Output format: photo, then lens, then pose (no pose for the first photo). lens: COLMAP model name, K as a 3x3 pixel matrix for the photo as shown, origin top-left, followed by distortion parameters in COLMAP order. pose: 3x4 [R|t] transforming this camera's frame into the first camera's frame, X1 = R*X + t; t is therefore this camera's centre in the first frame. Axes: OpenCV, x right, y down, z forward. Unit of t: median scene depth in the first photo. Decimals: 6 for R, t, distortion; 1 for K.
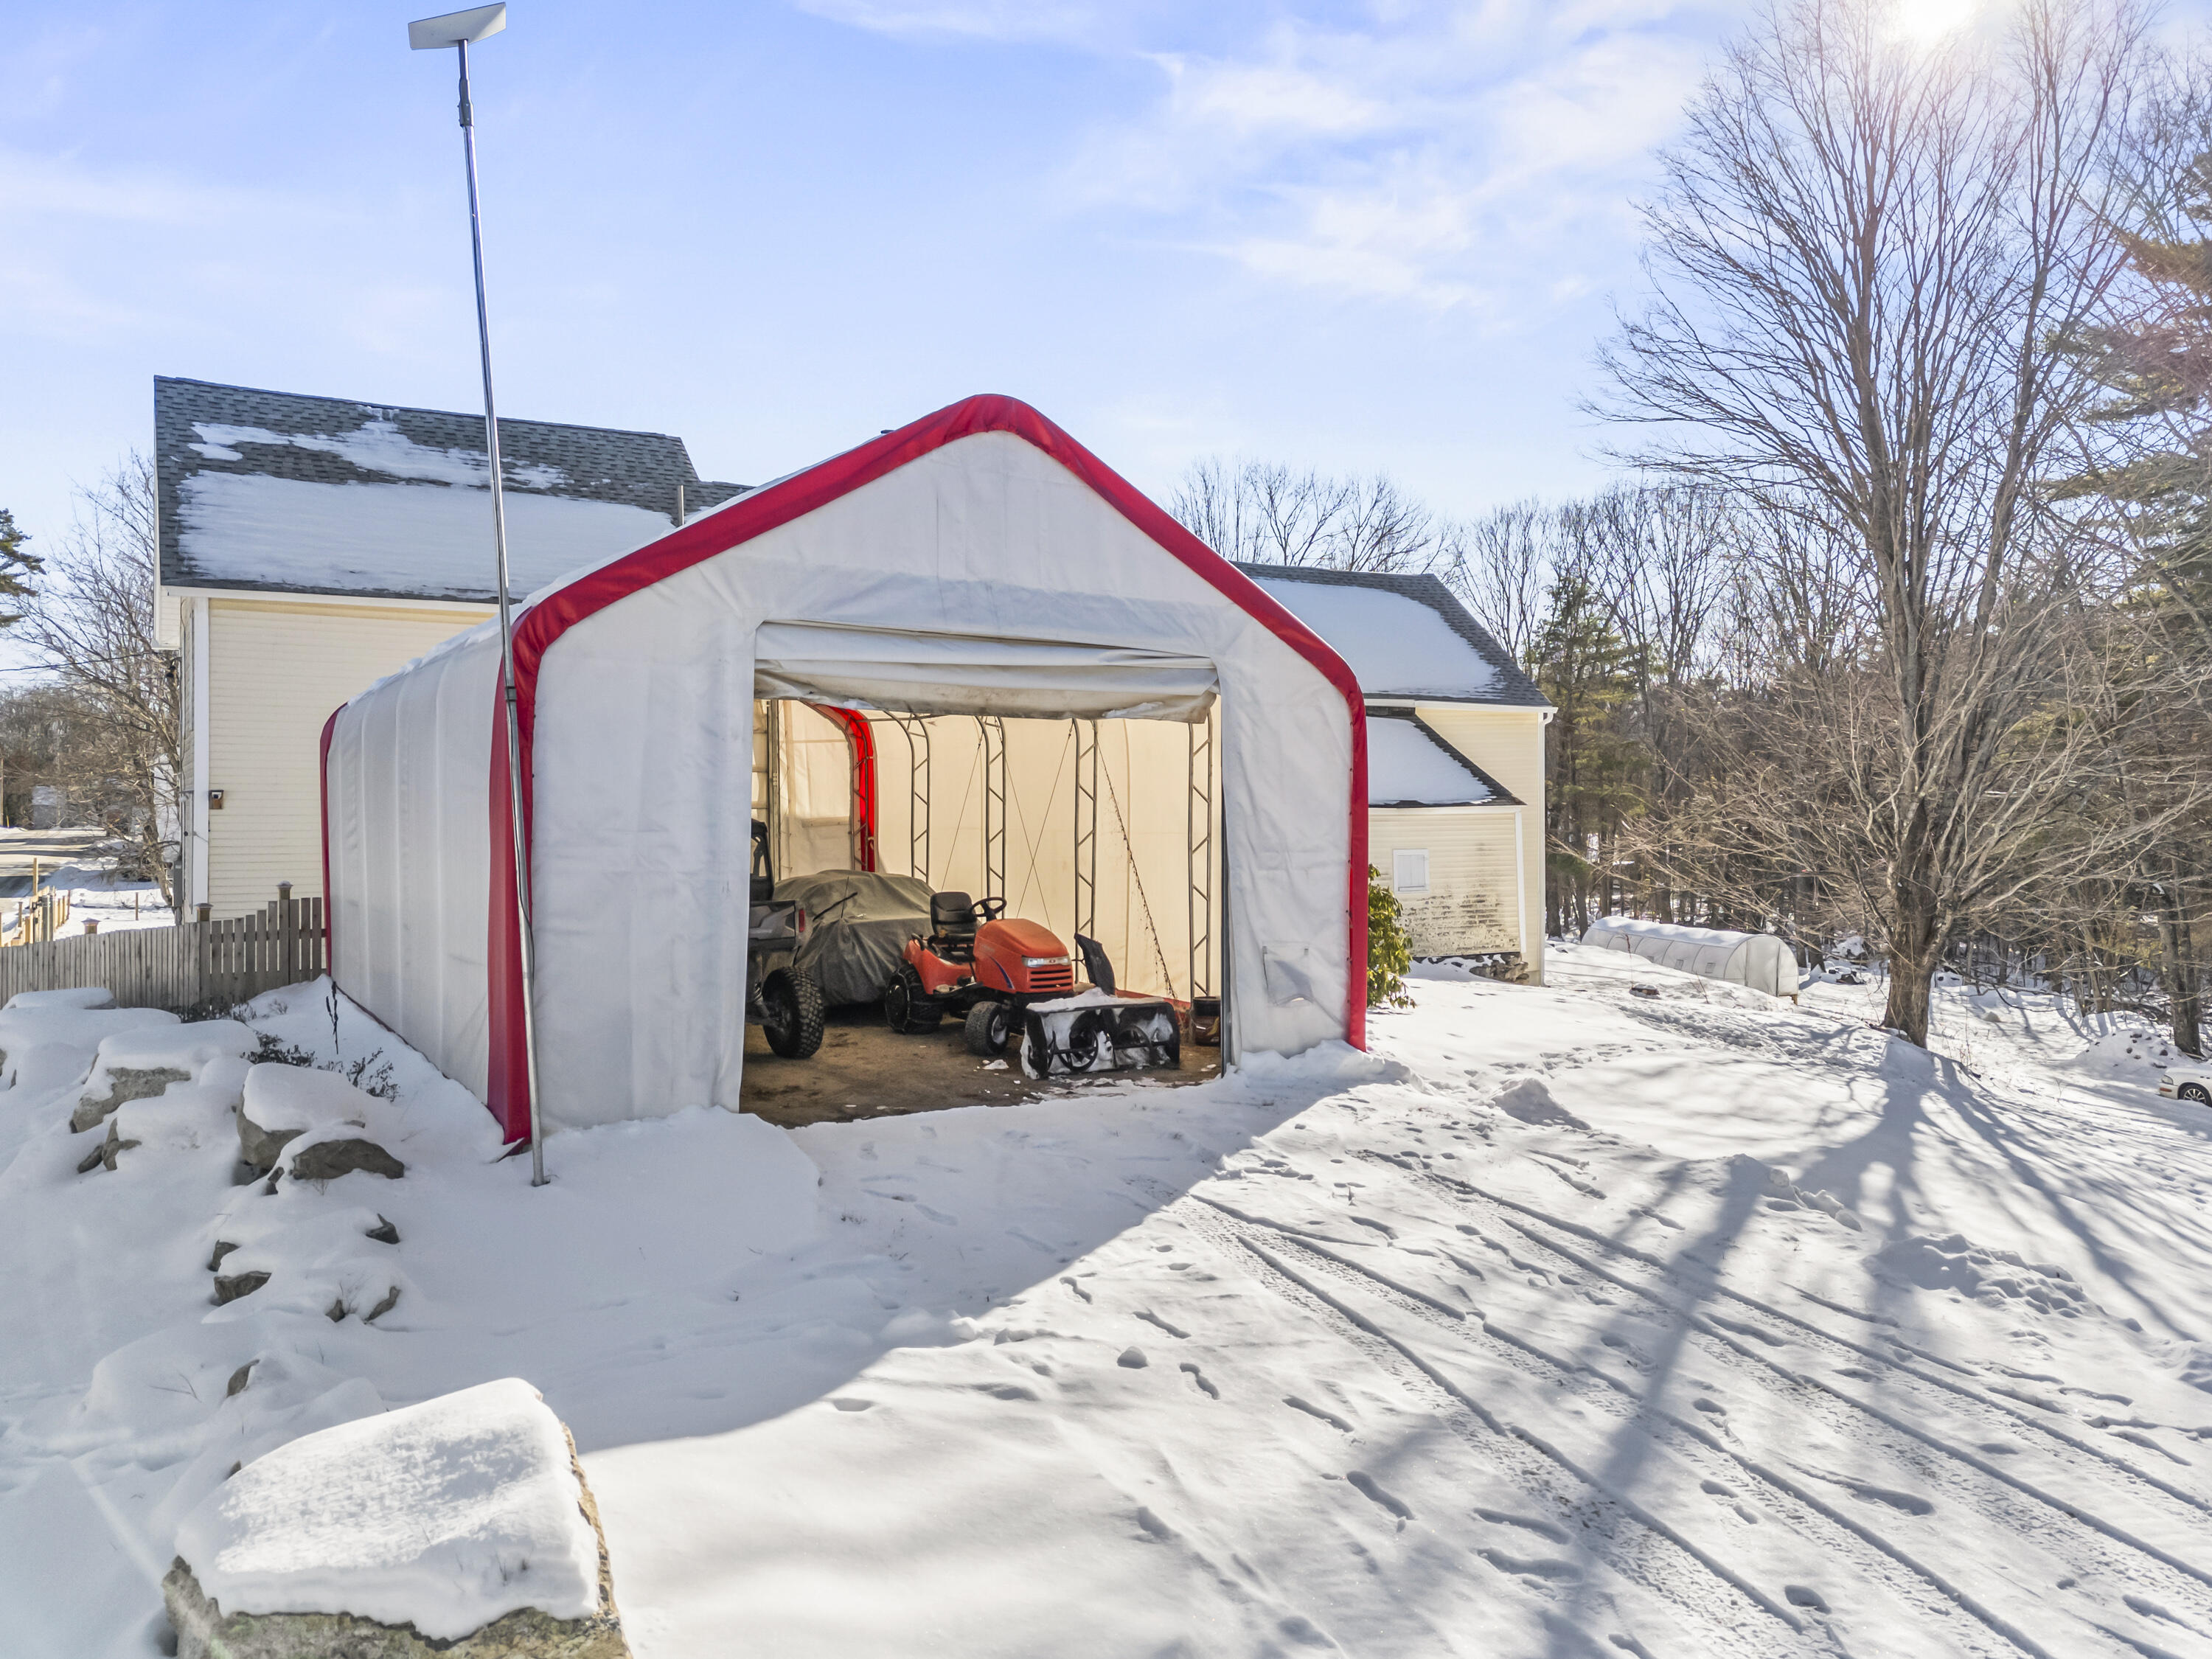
lens RADIAL K [[1665.1, 0, 1080.0], [0, 1665.1, 818.6], [0, 0, 1]] dist [0.158210, -0.220827]
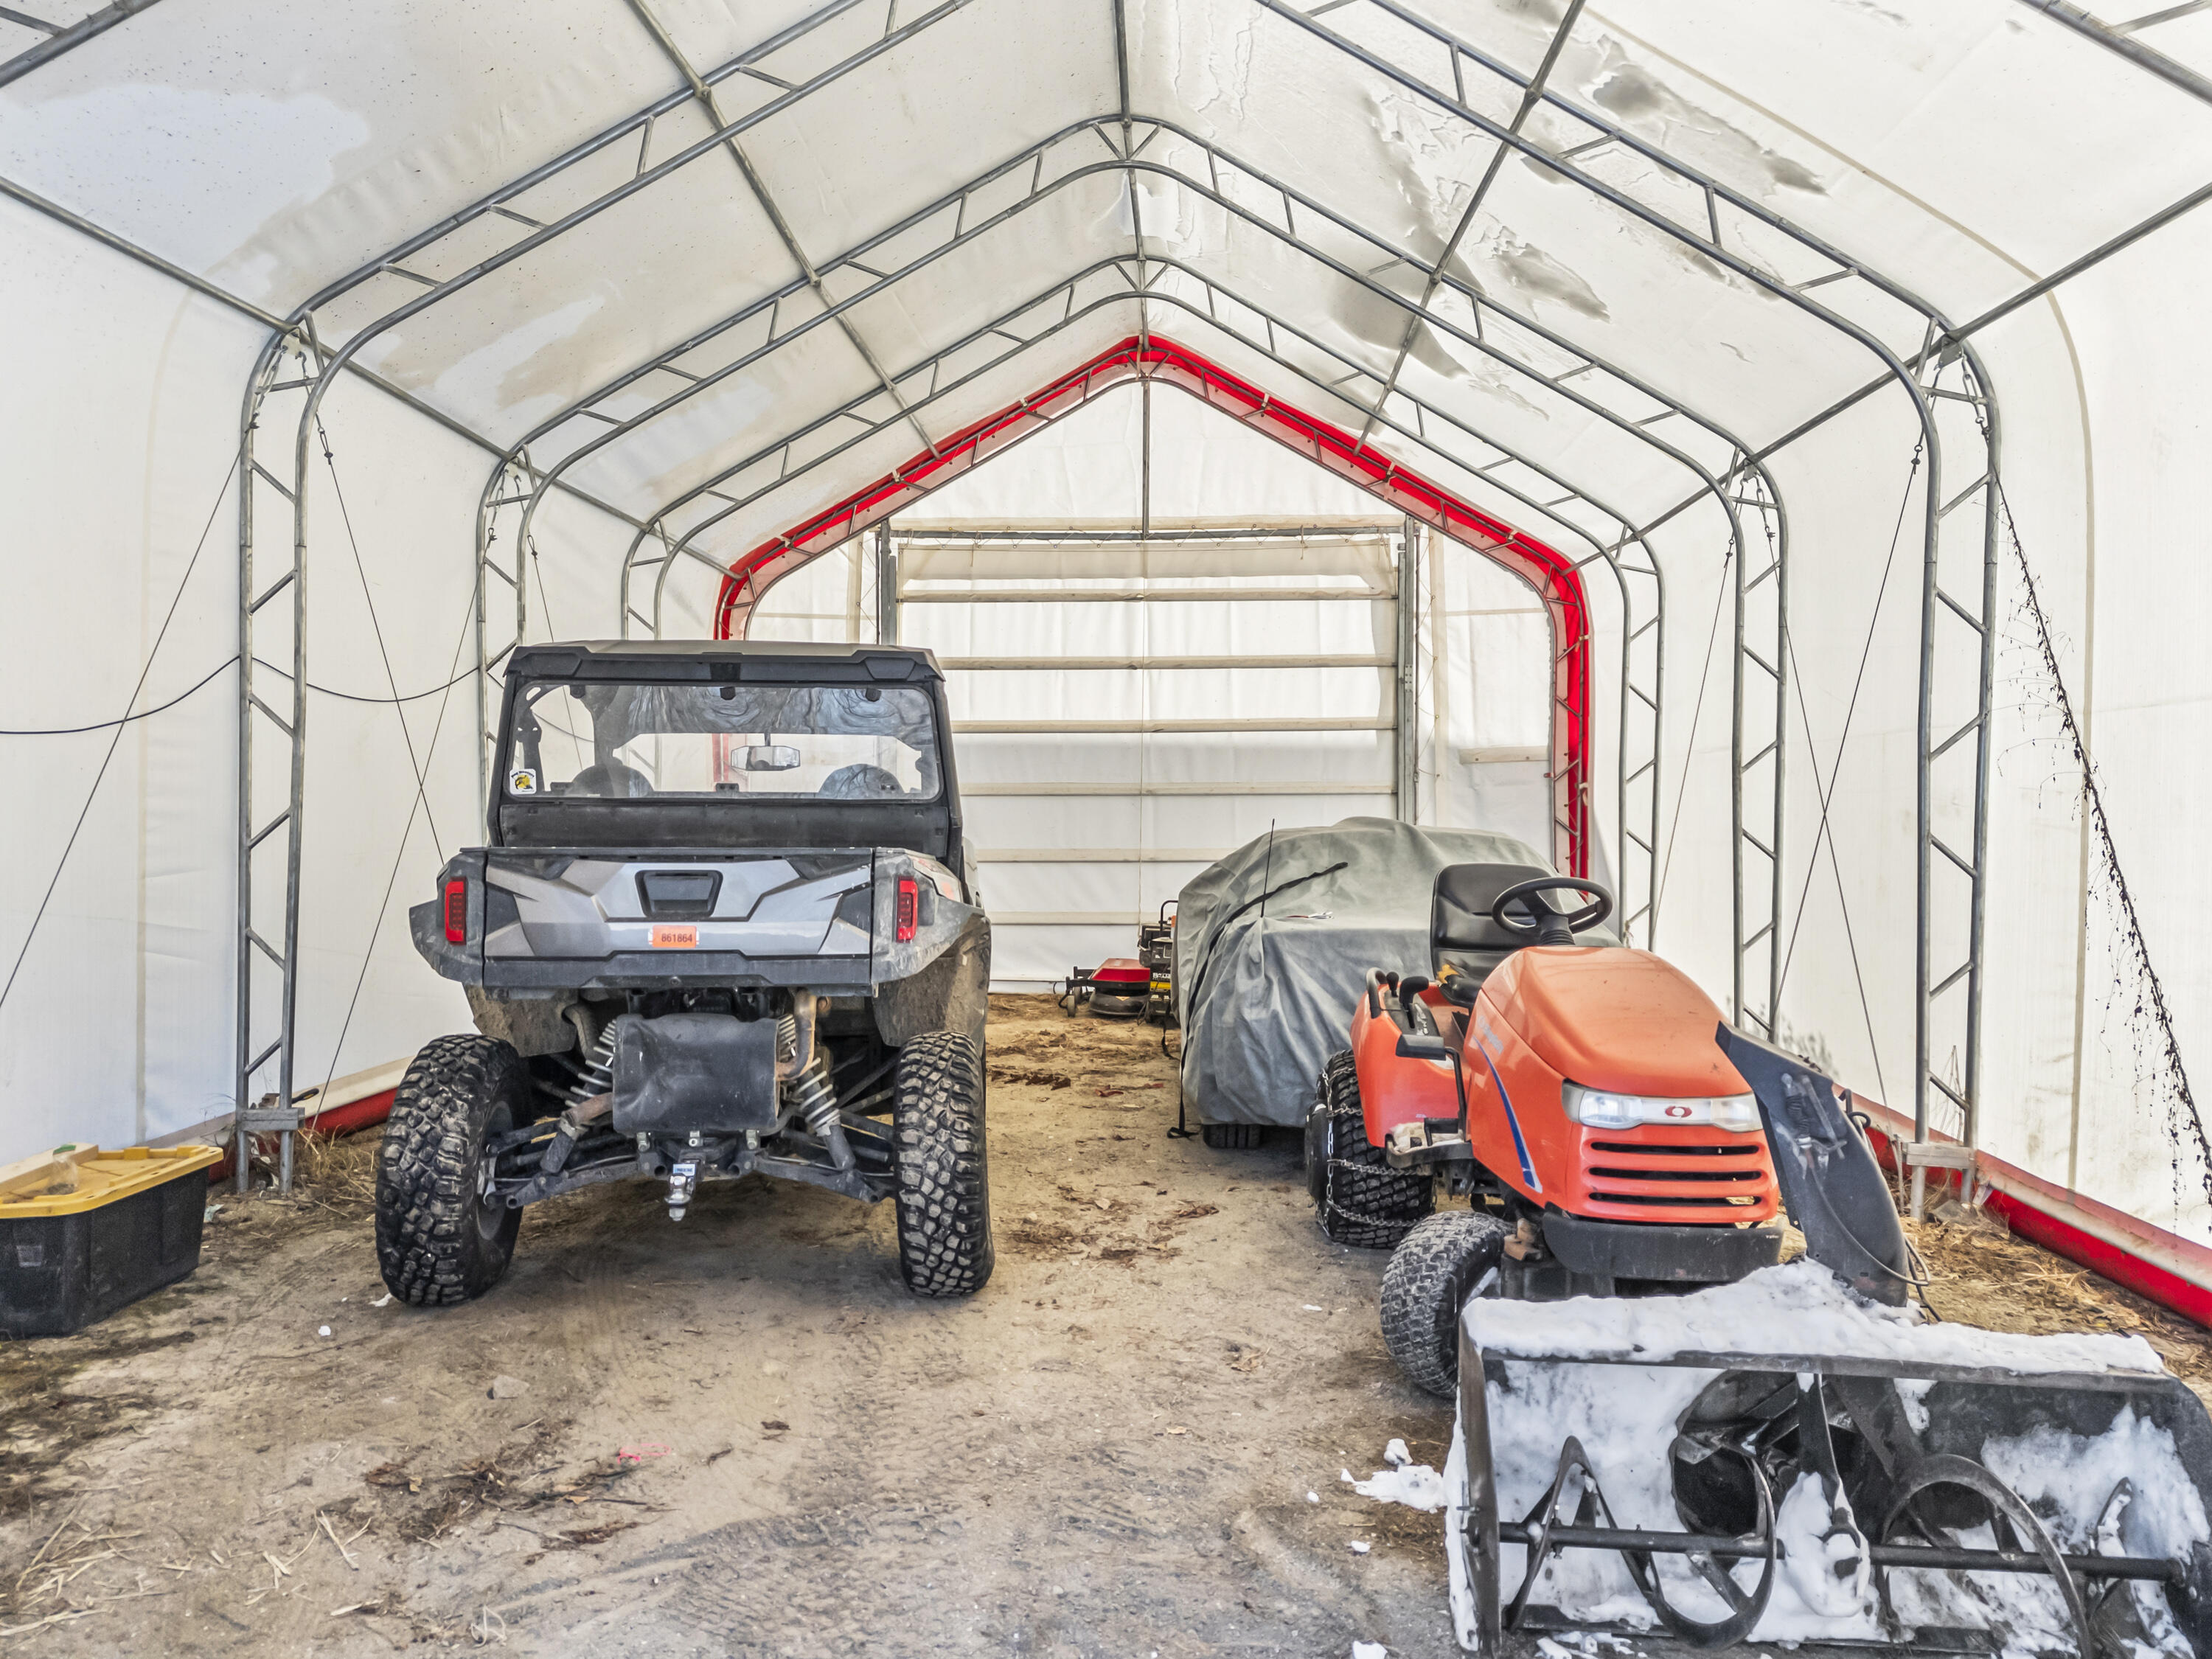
lens RADIAL K [[1665.1, 0, 1080.0], [0, 1665.1, 818.6], [0, 0, 1]] dist [0.158210, -0.220827]
pose [[0.850479, 0.022257, -0.525539, 0.028726], [-0.020846, 0.999746, 0.008604, 0.022913], [0.525596, 0.003638, 0.850726, 0.443903]]
